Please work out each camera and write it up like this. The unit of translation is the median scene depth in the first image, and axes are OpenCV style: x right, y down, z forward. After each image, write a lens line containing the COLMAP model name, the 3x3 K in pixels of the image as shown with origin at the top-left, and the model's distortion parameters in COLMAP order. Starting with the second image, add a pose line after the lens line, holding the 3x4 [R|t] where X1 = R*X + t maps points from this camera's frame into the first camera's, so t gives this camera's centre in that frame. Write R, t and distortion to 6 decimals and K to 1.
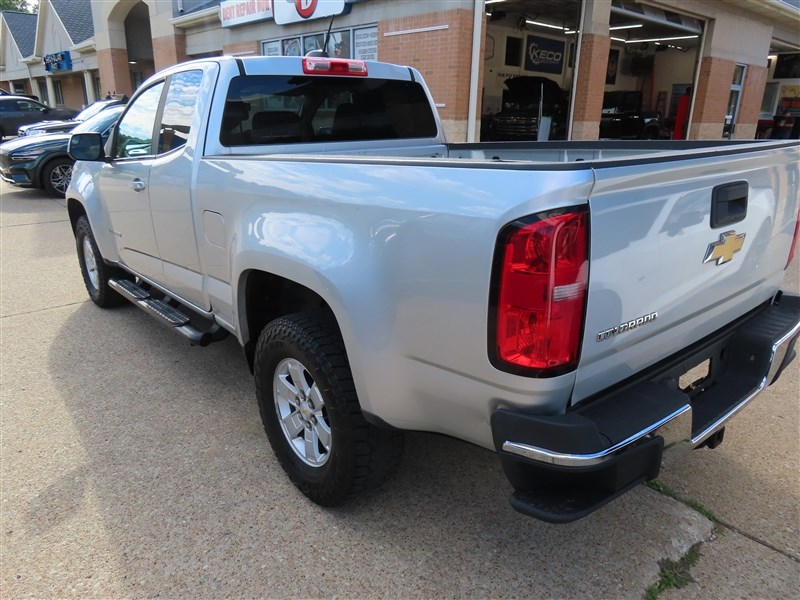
lens RADIAL K [[577.2, 0, 399.3], [0, 577.2, 302.2], [0, 0, 1]] dist [-0.004837, 0.001265]
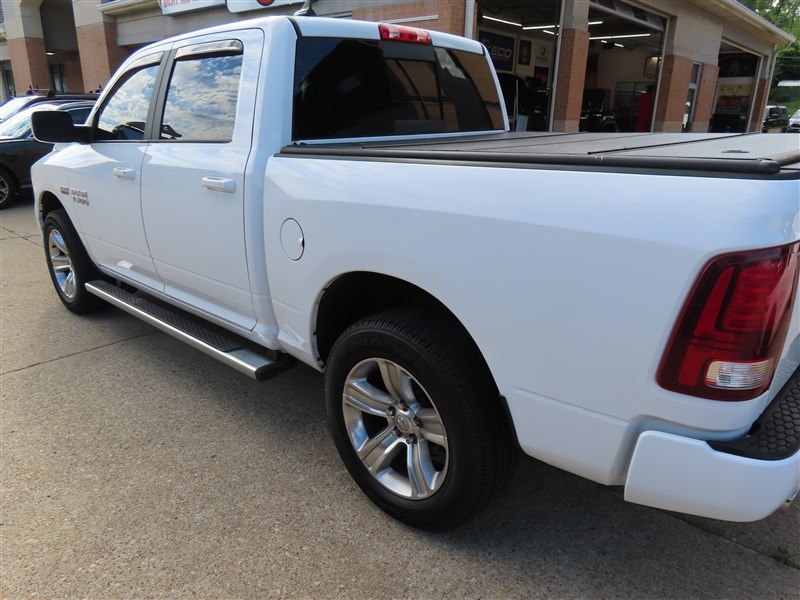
lens RADIAL K [[577.2, 0, 399.3], [0, 577.2, 302.2], [0, 0, 1]] dist [-0.004837, 0.001265]
pose [[0.992639, -0.036515, 0.115478, -0.069515], [0.035851, 0.999327, 0.007821, -0.027256], [-0.115685, -0.003623, 0.993279, 0.074270]]
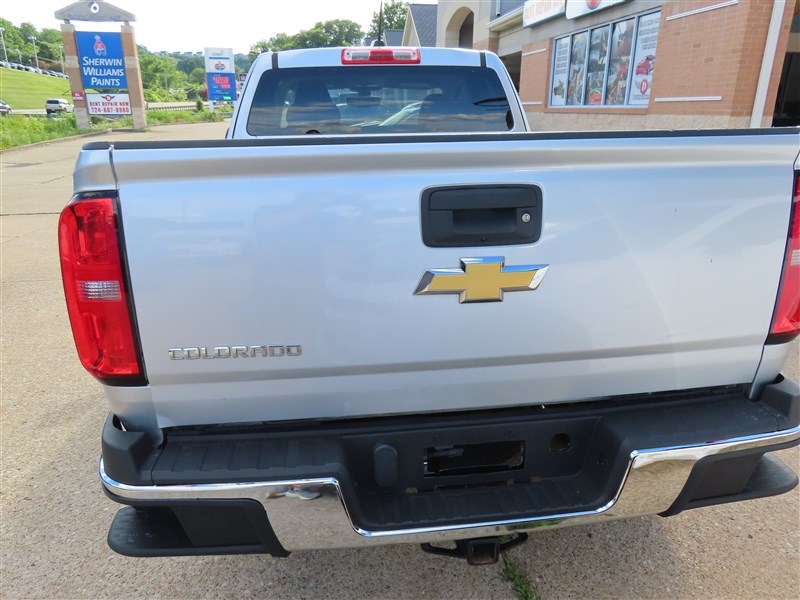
lens RADIAL K [[577.2, 0, 399.3], [0, 577.2, 302.2], [0, 0, 1]] dist [-0.004837, 0.001265]
pose [[0.838283, 0.158558, -0.521671, 0.125923], [-0.159647, 0.986228, 0.043217, -0.012297], [0.521339, 0.047055, 0.852052, 0.055145]]
